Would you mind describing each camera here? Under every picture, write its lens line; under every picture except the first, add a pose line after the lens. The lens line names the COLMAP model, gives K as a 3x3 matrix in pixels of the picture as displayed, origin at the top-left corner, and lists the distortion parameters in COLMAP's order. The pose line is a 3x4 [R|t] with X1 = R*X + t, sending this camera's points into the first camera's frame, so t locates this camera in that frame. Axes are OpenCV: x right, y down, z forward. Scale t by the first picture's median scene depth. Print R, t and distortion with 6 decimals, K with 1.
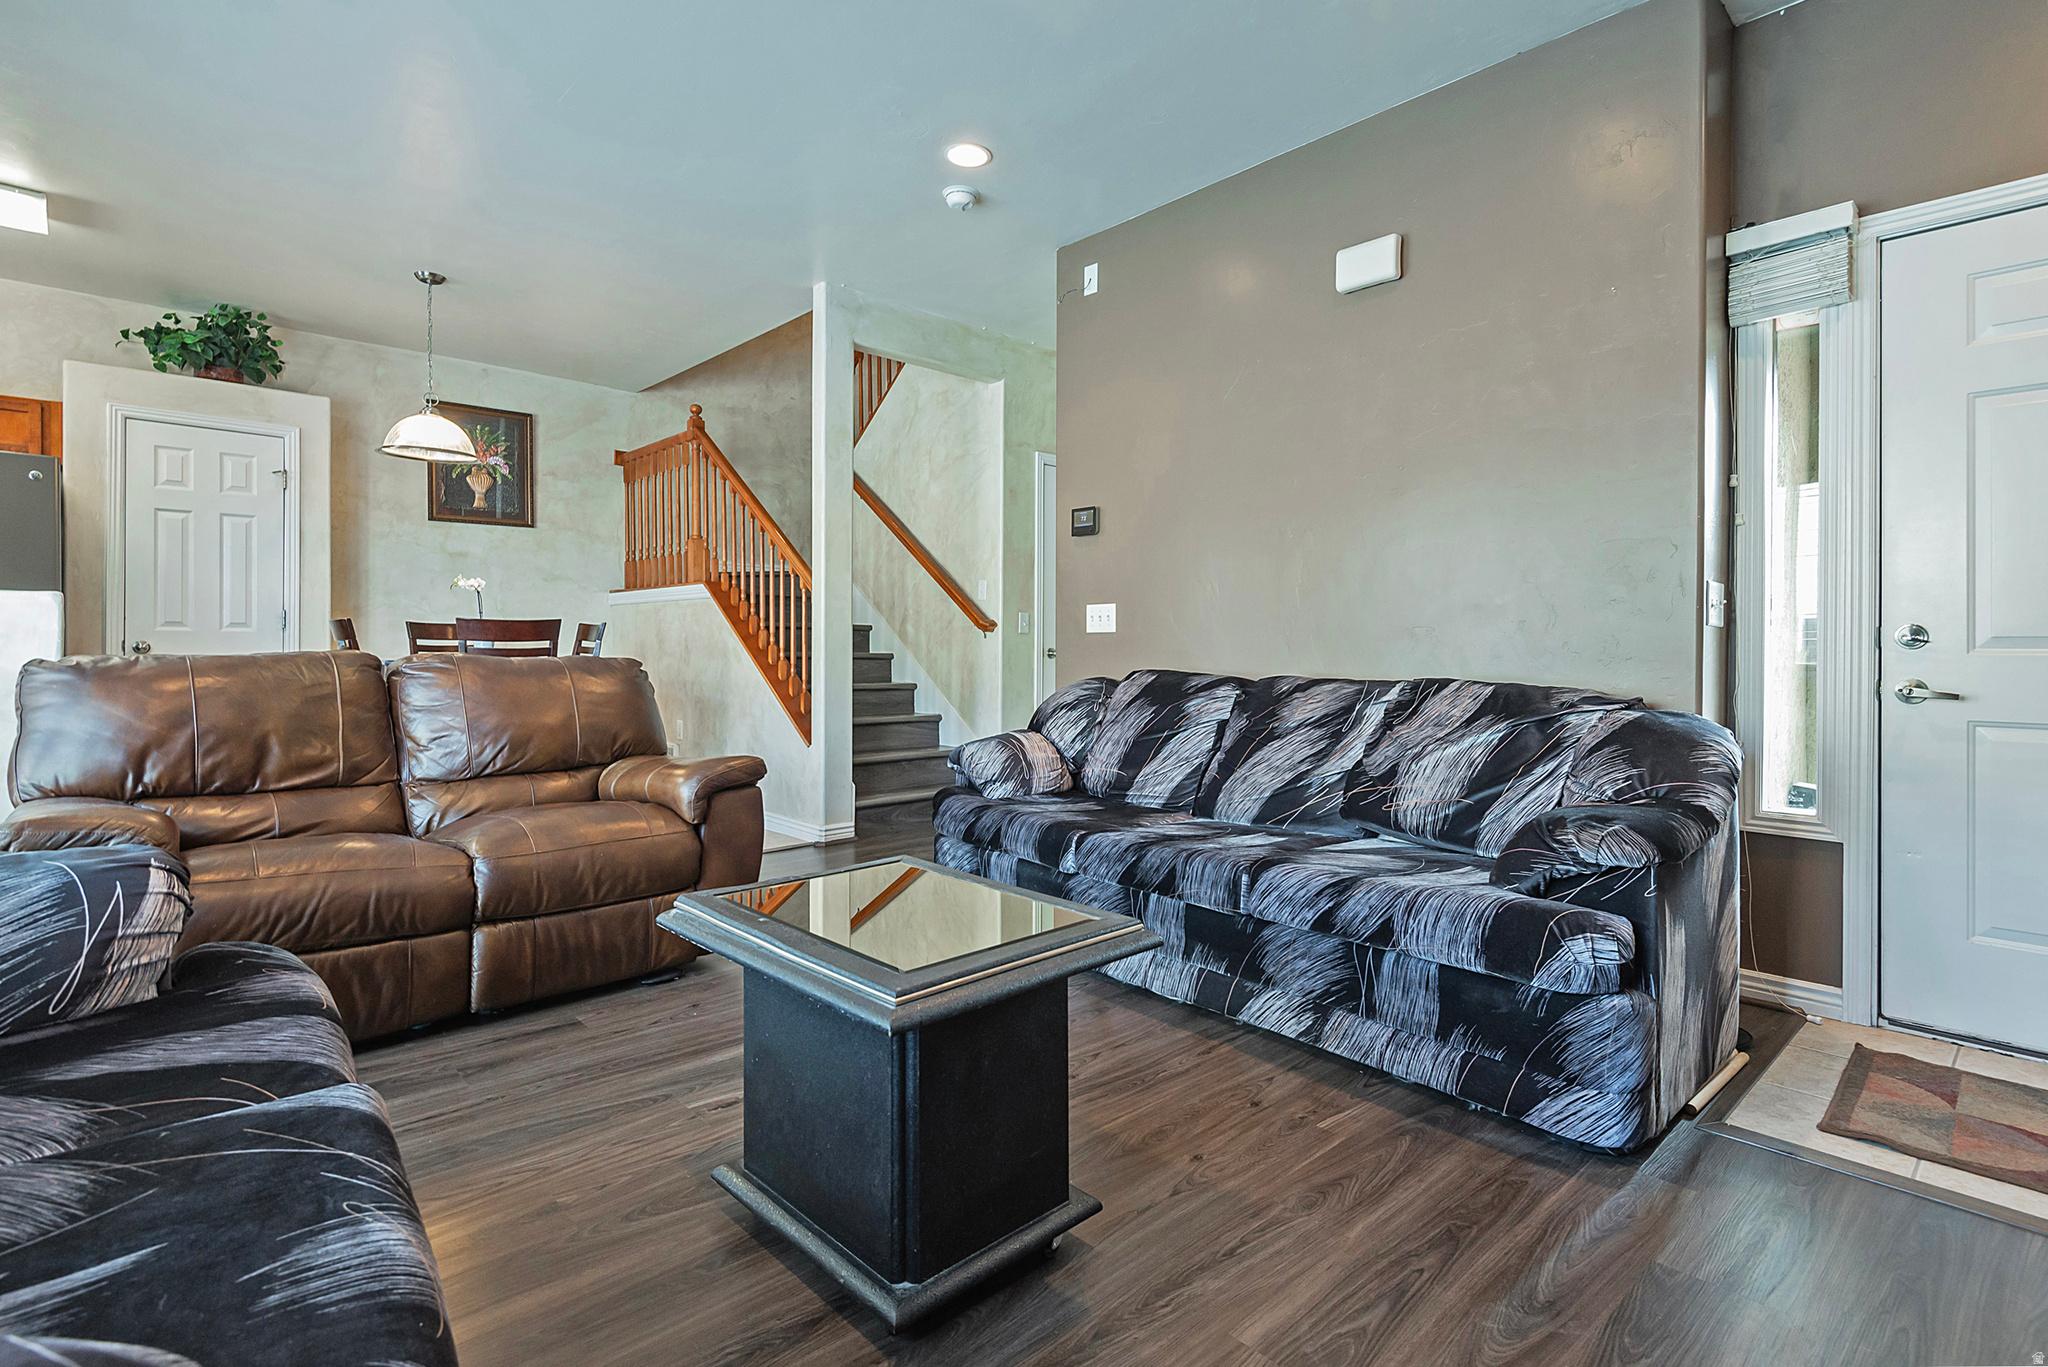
lens RADIAL K [[1007.5, 0, 1077.6], [0, 1007.5, 646.8], [0, 0, 1]] dist [0.053625, -0.037608]
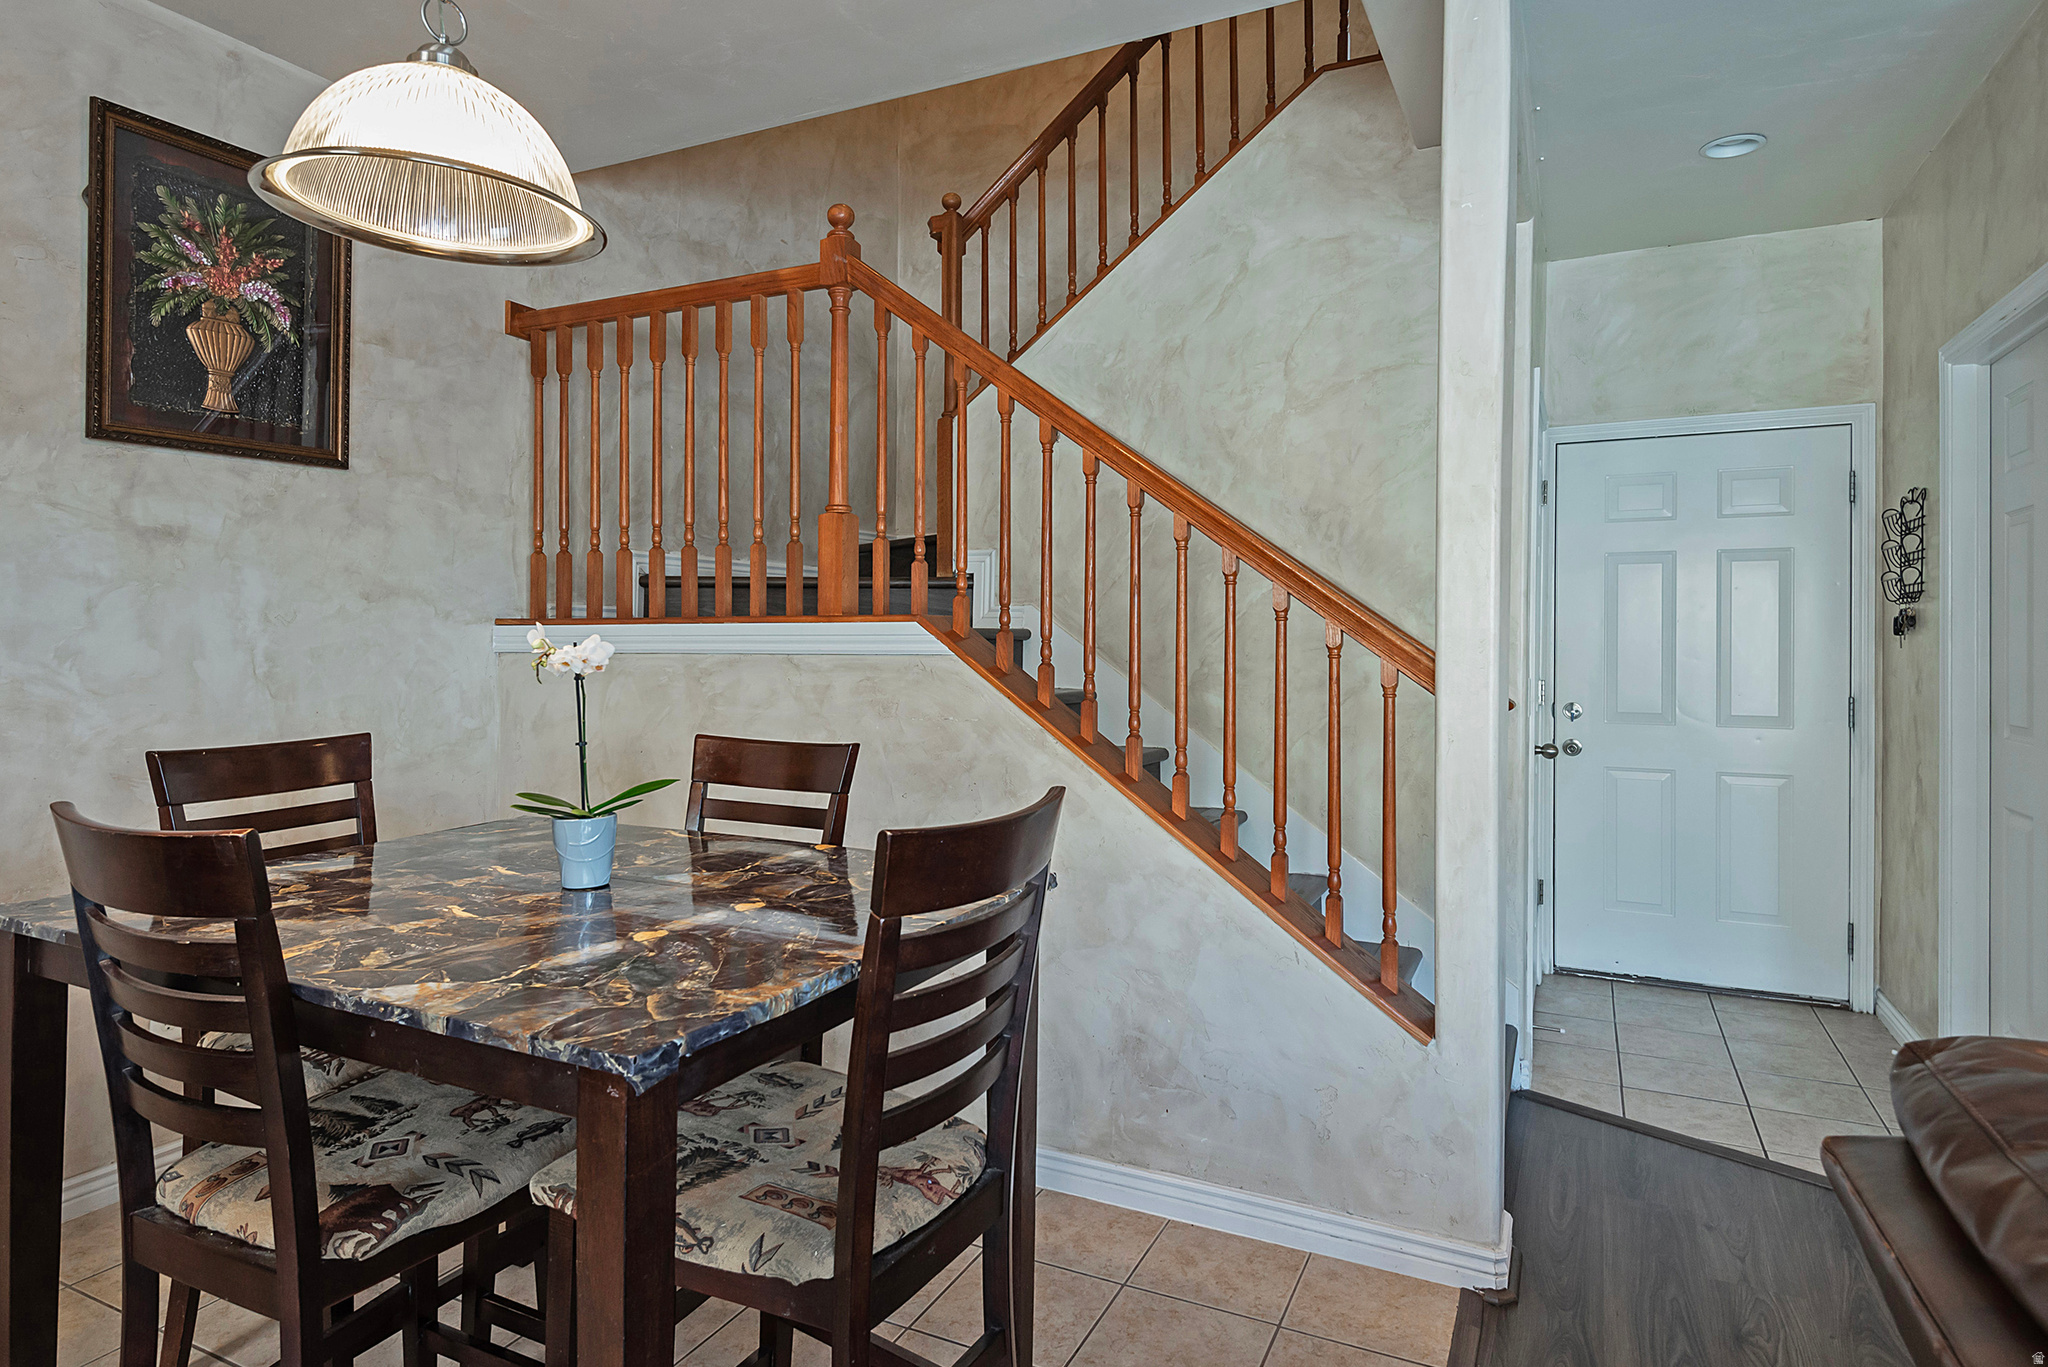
lens RADIAL K [[1149.3, 0, 1023.0], [0, 1149.3, 633.5], [0, 0, 1]] dist [0.001419, 0.000168]
pose [[0.936370, -0.000865, 0.351013, -0.736795], [0.001453, 0.999998, -0.001412, -0.084316], [-0.351011, 0.001832, 0.936369, 0.799327]]
